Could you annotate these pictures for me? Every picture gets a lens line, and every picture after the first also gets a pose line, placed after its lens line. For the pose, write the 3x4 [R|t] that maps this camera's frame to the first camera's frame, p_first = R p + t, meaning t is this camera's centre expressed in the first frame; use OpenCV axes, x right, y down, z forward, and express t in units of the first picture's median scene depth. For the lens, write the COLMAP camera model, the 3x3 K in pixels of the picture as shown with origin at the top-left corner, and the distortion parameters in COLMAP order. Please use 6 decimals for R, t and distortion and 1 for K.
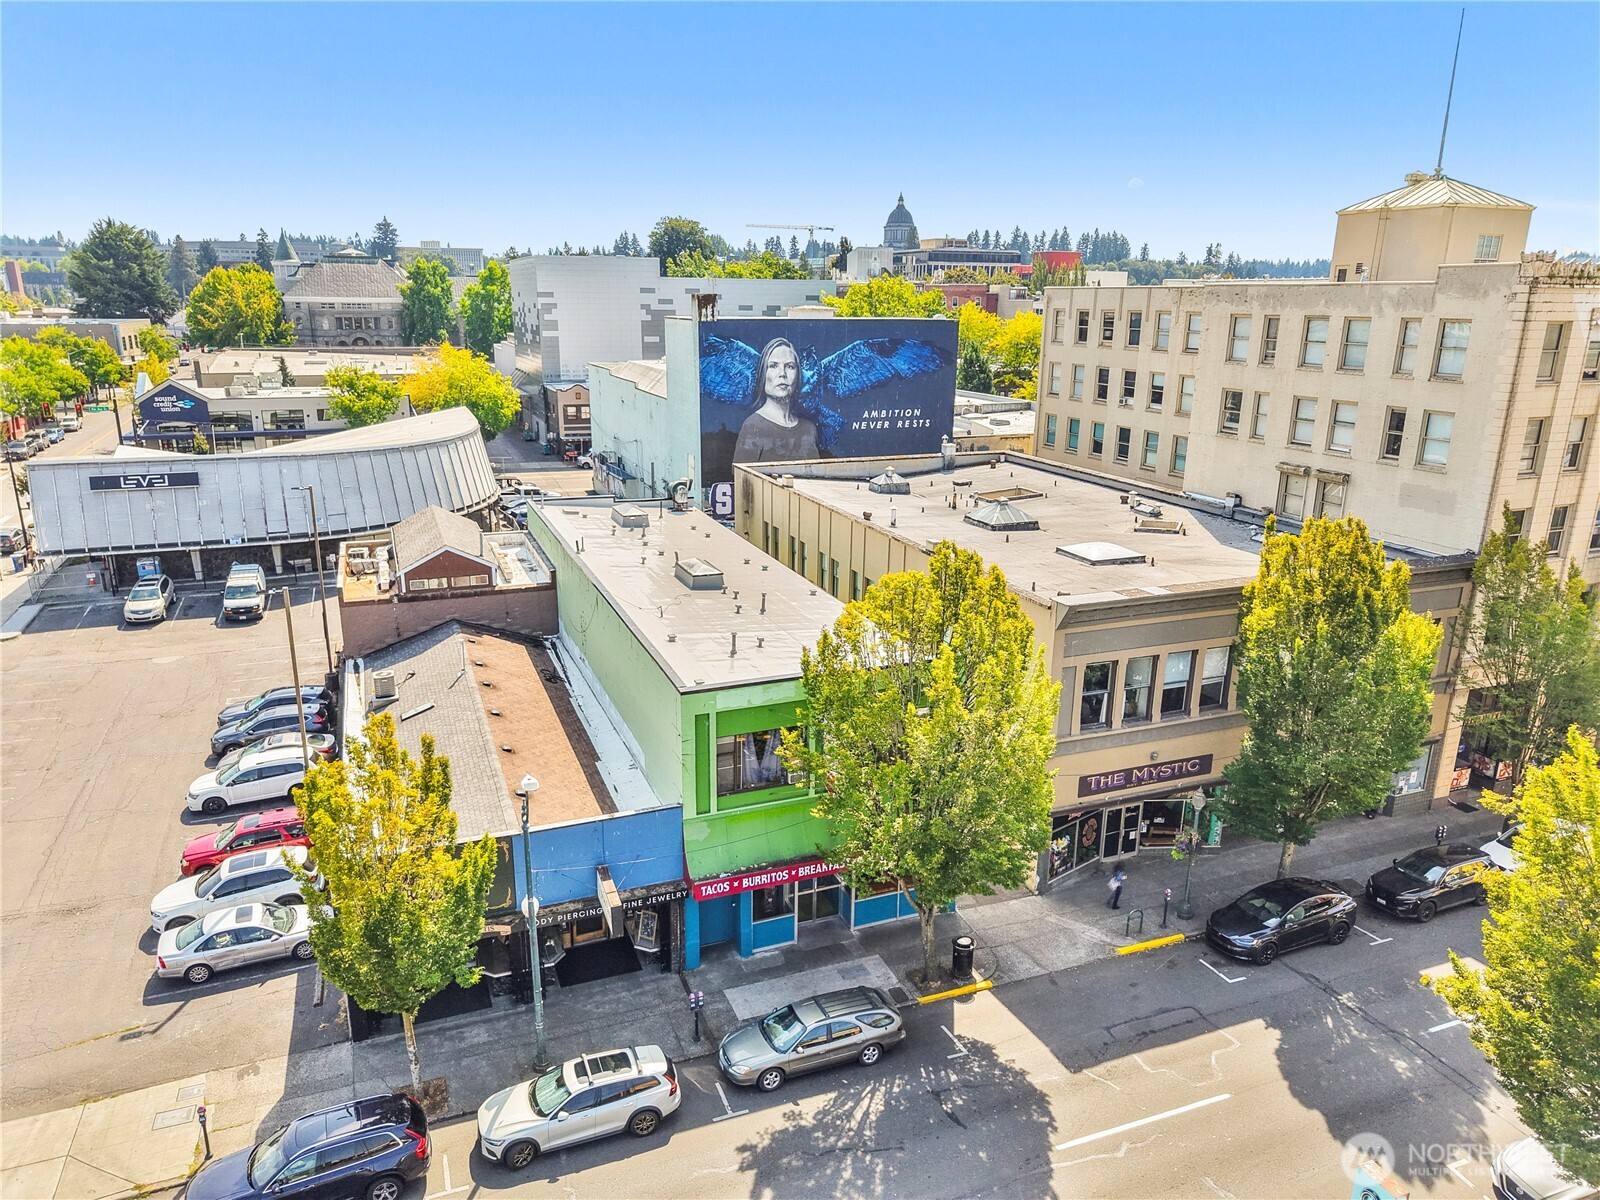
lens RADIAL K [[1103.8, 0, 790.2], [0, 1103.8, 622.3], [0, 0, 1]] dist [0.005570, -0.003310]
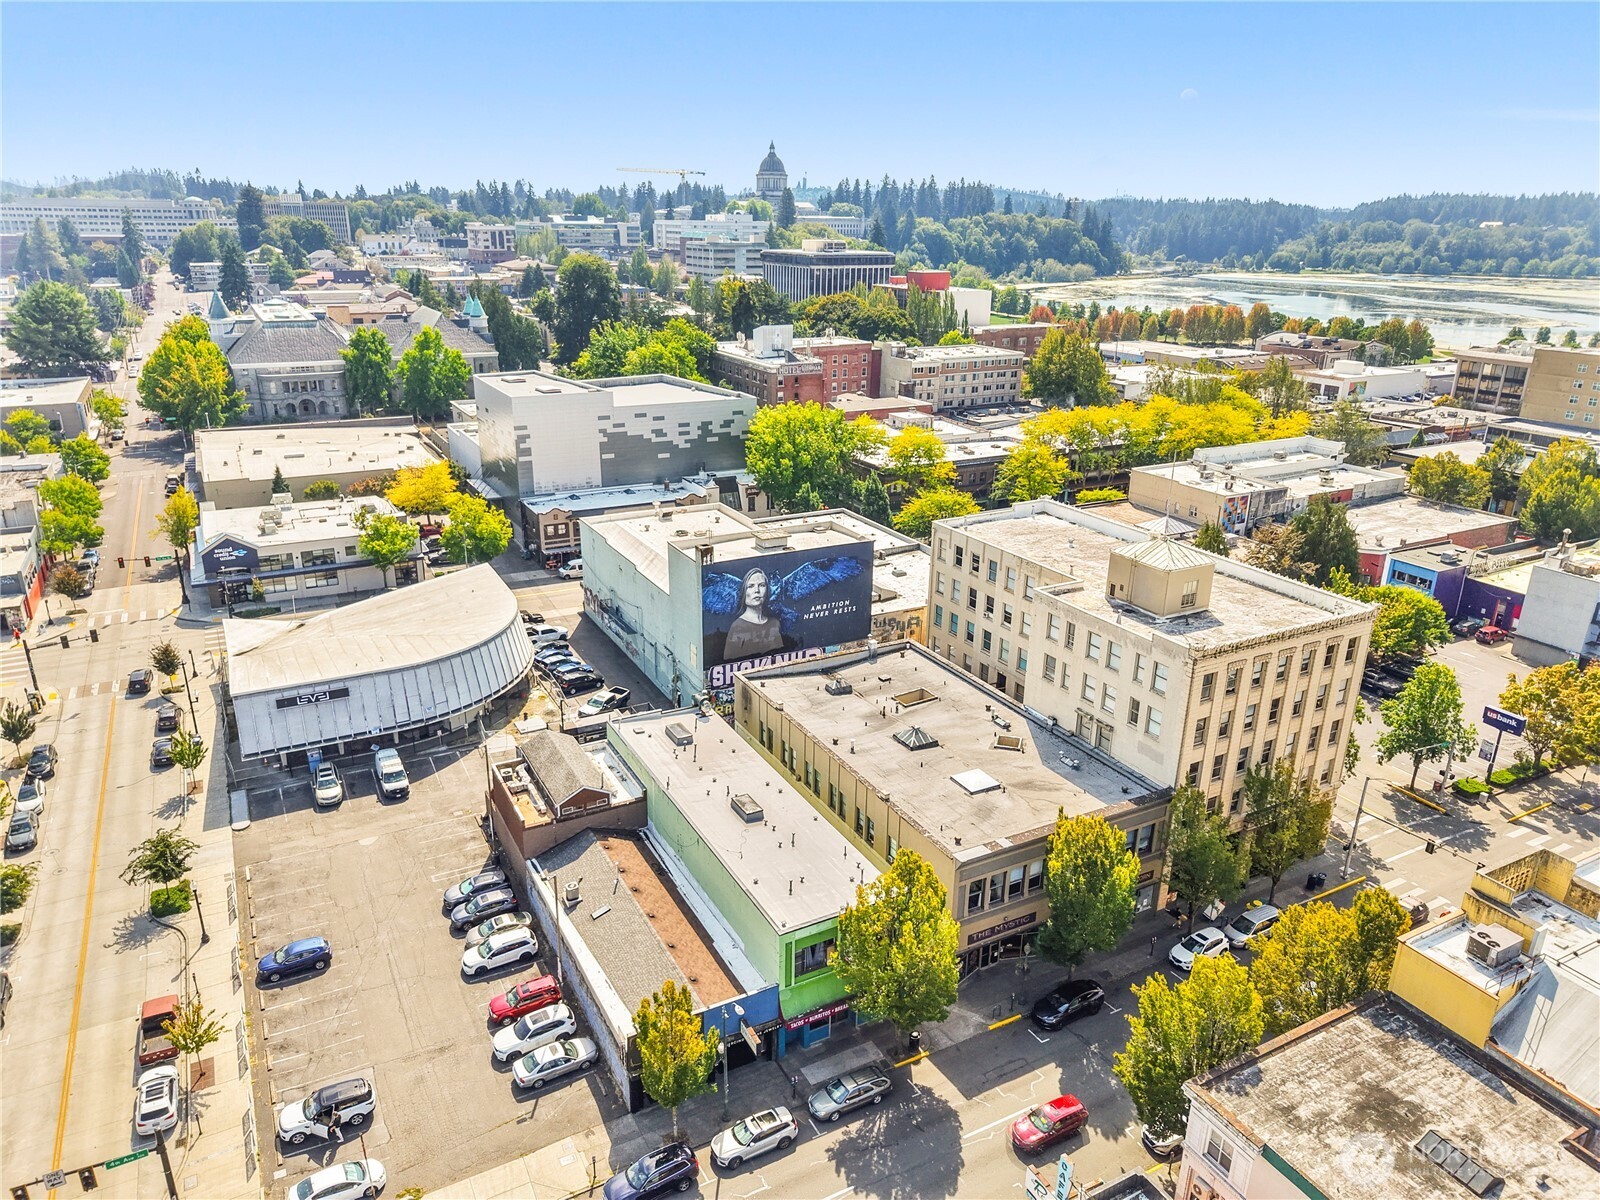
lens RADIAL K [[1148.0, 0, 800.0], [0, 1148.0, 600.0], [0, 0, 1]] dist [0.058207, -0.094687]
pose [[0.991612, -0.033405, 0.124857, -0.181574], [0.024884, 0.997293, 0.069193, -0.412147], [-0.126831, -0.065506, 0.989759, -0.641180]]
